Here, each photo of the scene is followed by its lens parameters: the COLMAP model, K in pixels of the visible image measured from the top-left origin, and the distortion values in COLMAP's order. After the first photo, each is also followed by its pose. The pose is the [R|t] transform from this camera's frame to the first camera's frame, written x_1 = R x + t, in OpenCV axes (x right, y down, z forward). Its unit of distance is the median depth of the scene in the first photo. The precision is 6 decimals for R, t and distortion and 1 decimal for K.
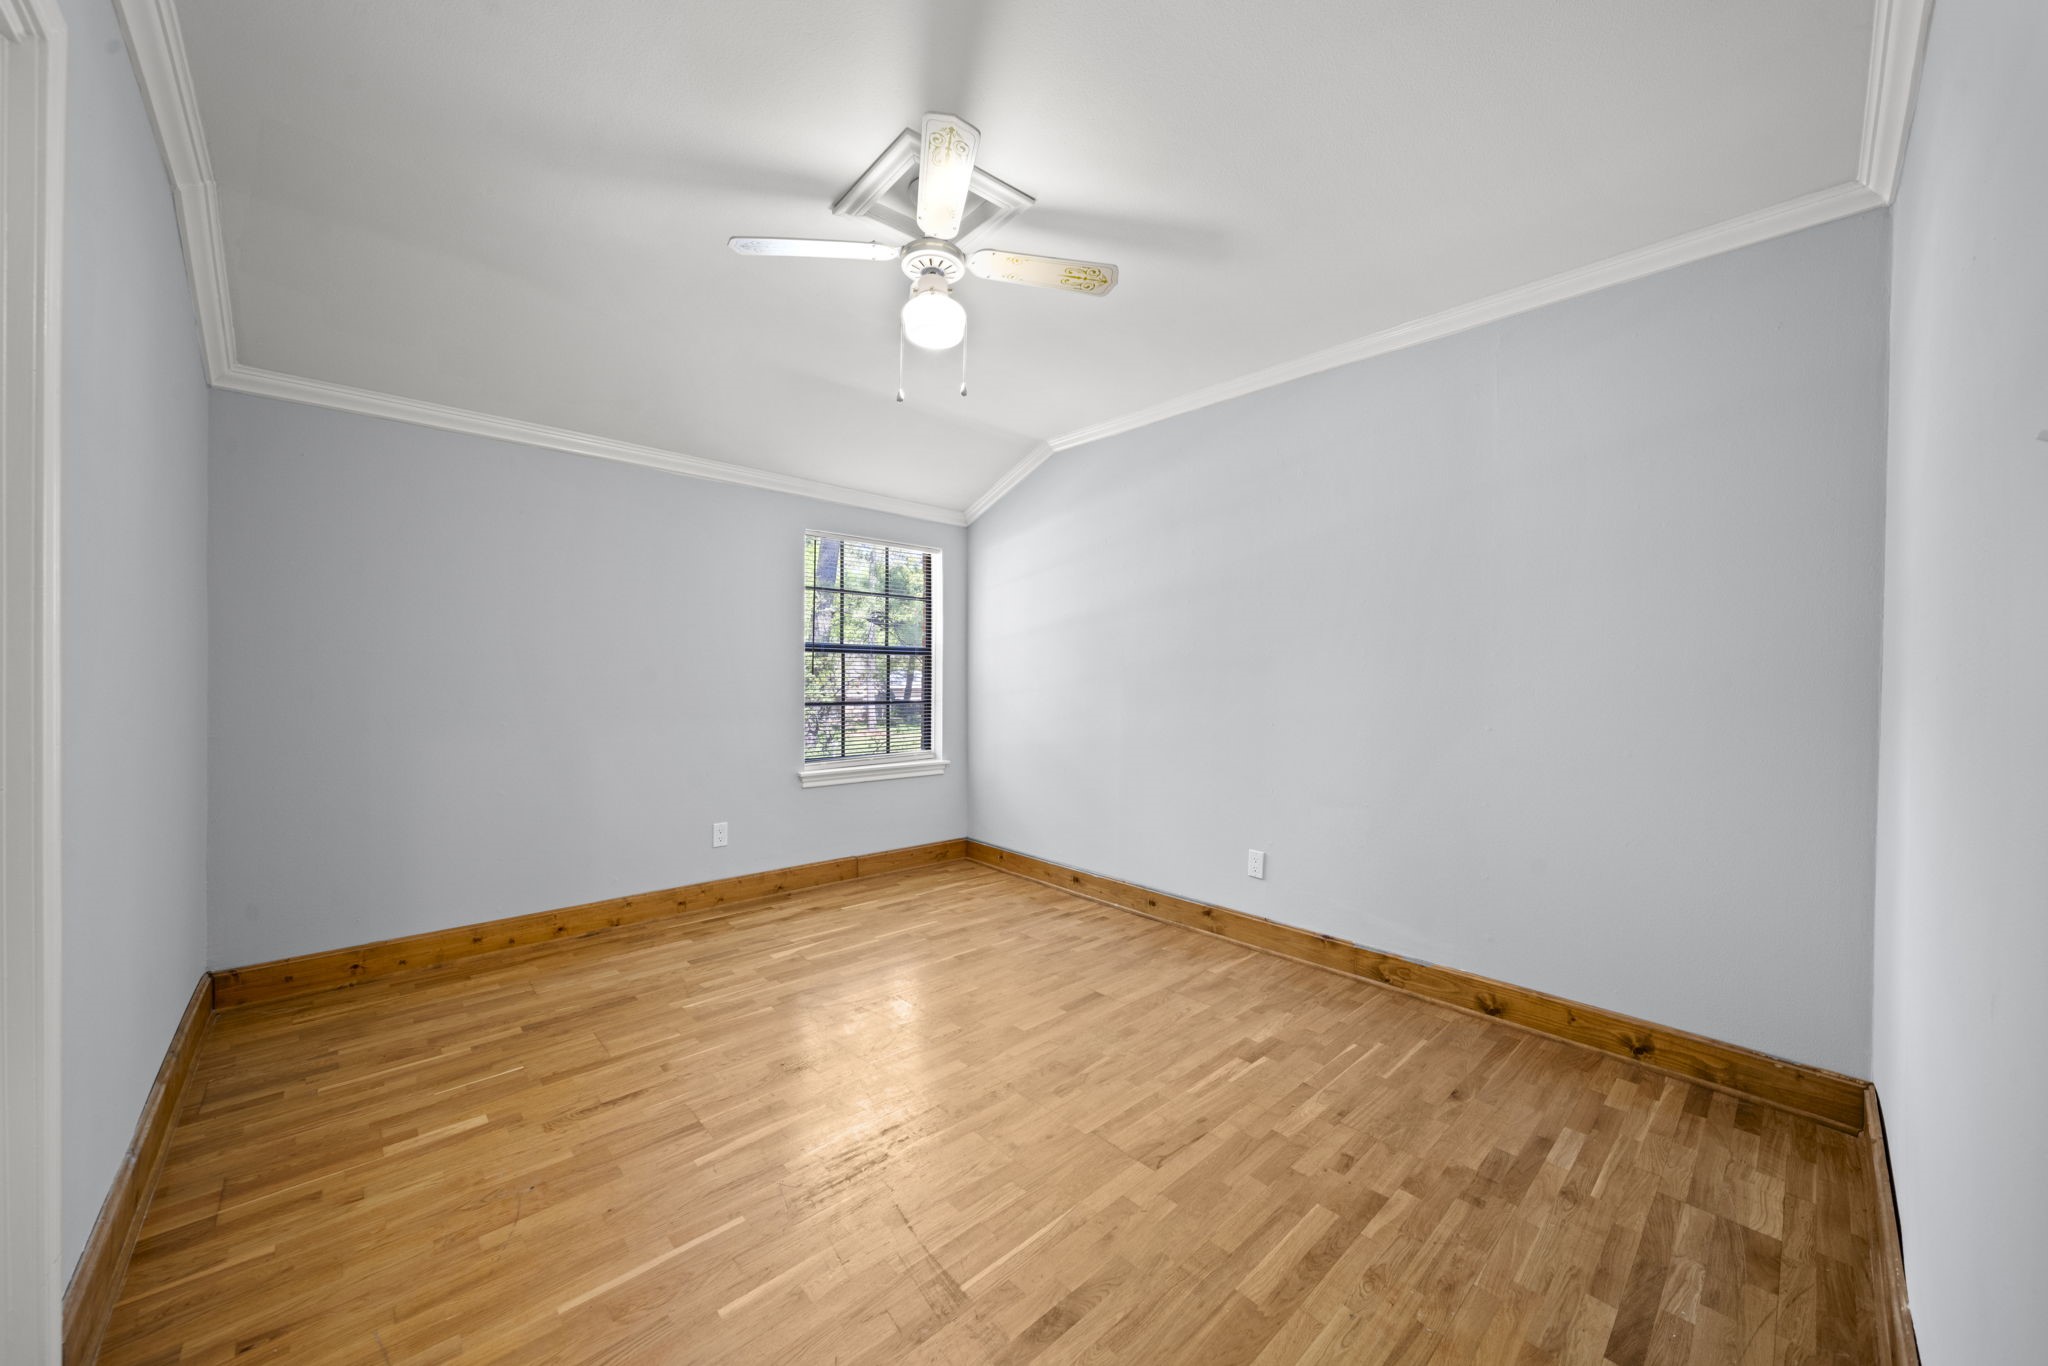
lens RADIAL K [[730.3, 0, 1032.9], [0, 730.3, 666.5], [0, 0, 1]] dist [-0.001772, -0.000227]
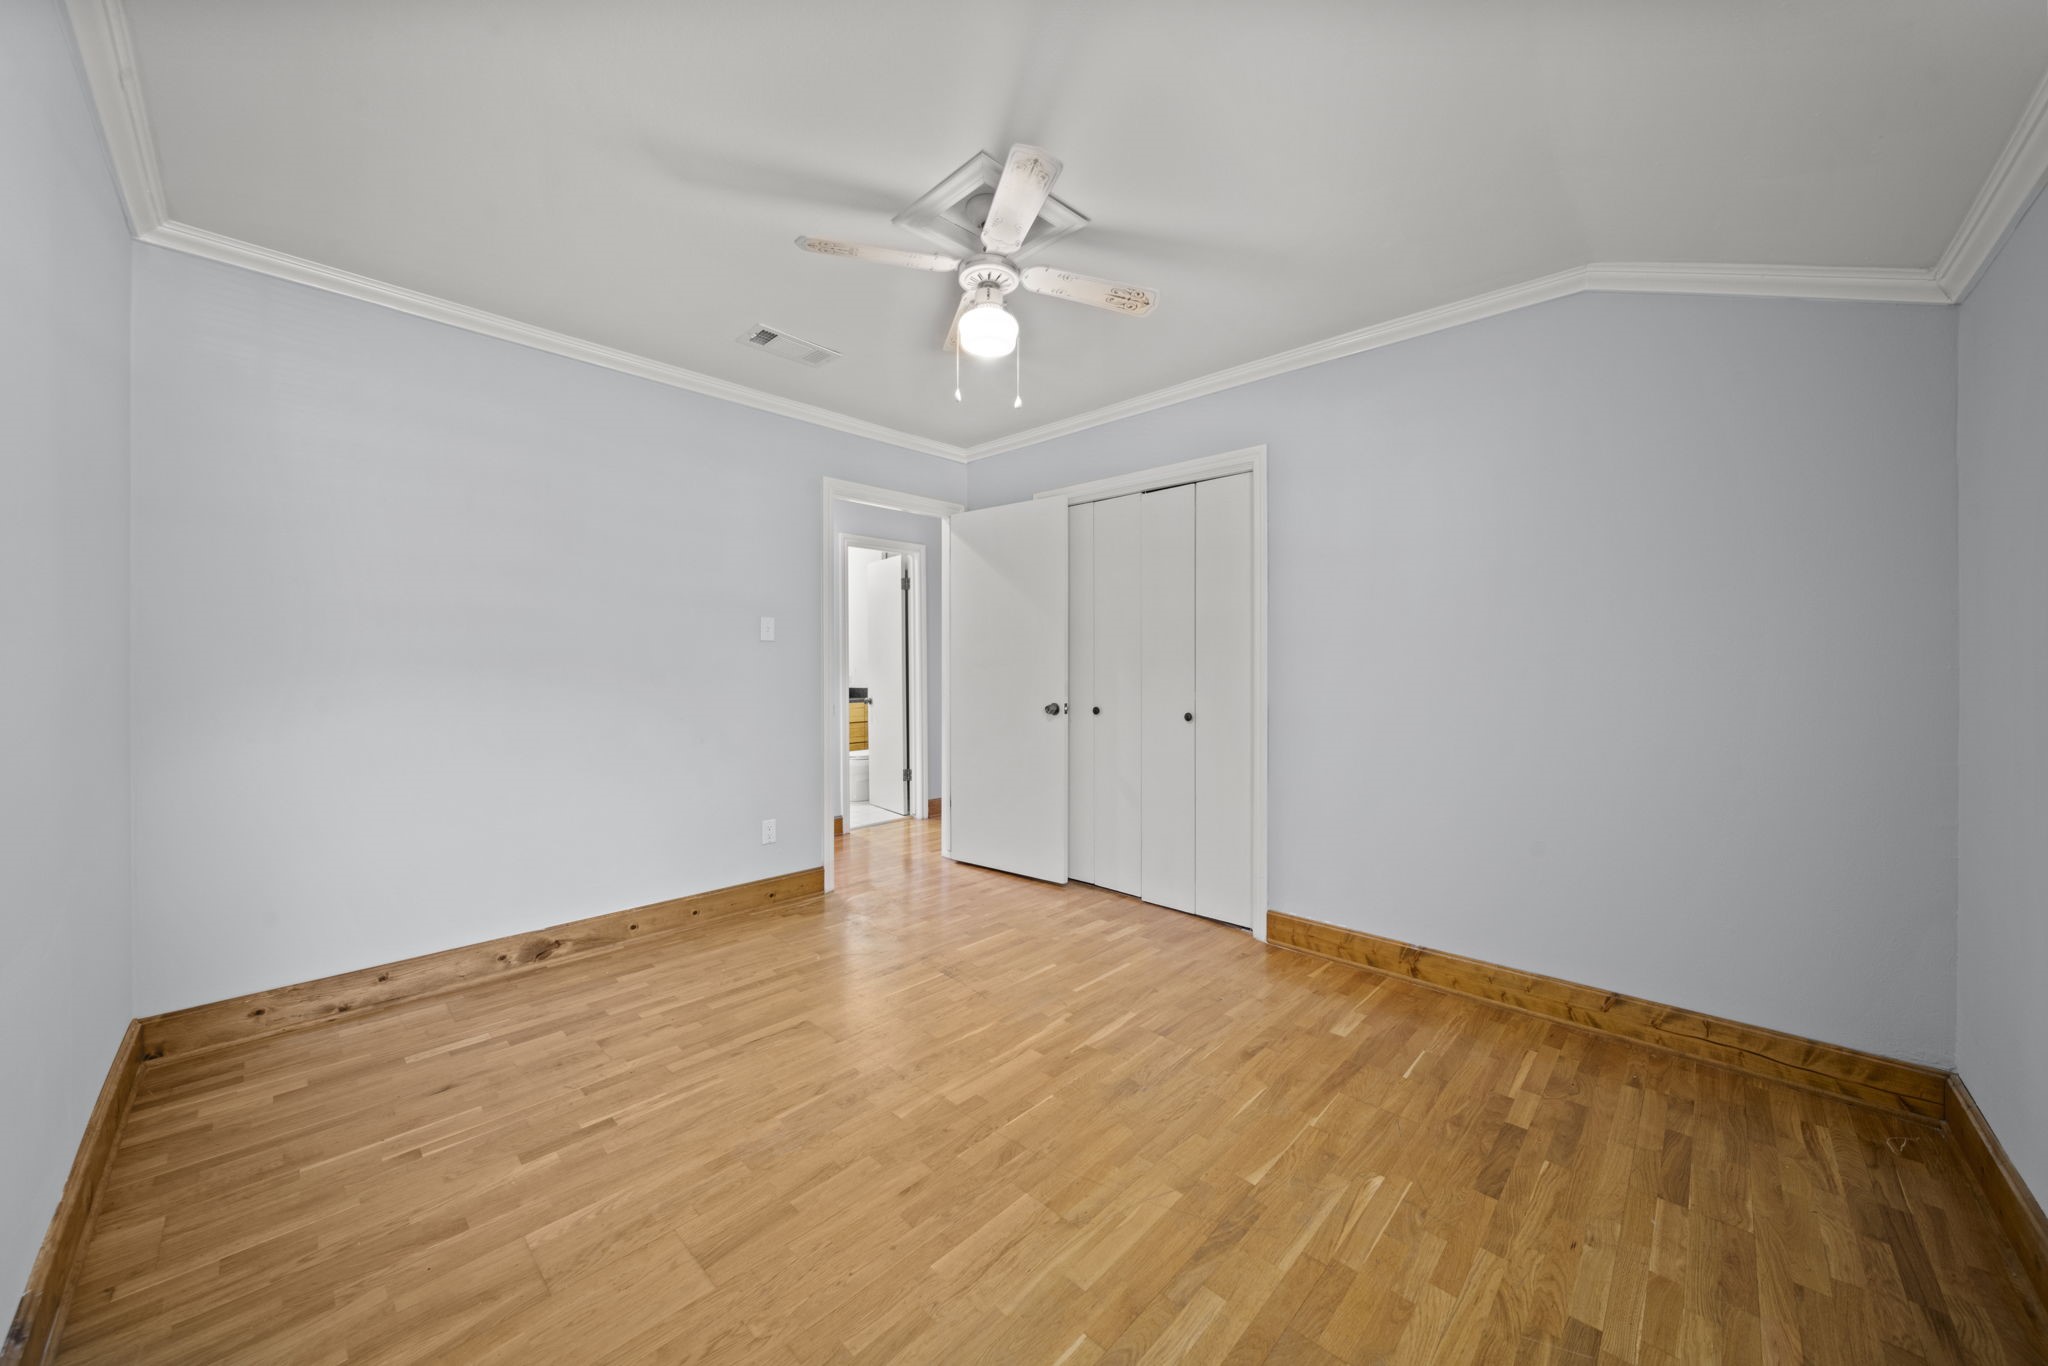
lens RADIAL K [[730.3, 0, 1032.9], [0, 730.3, 666.5], [0, 0, 1]] dist [-0.001772, -0.000227]
pose [[-0.998588, -0.013460, -0.051386, -0.153852], [-0.012569, 0.999766, -0.017622, 0.026850], [0.051612, -0.016951, -0.998523, 2.041723]]
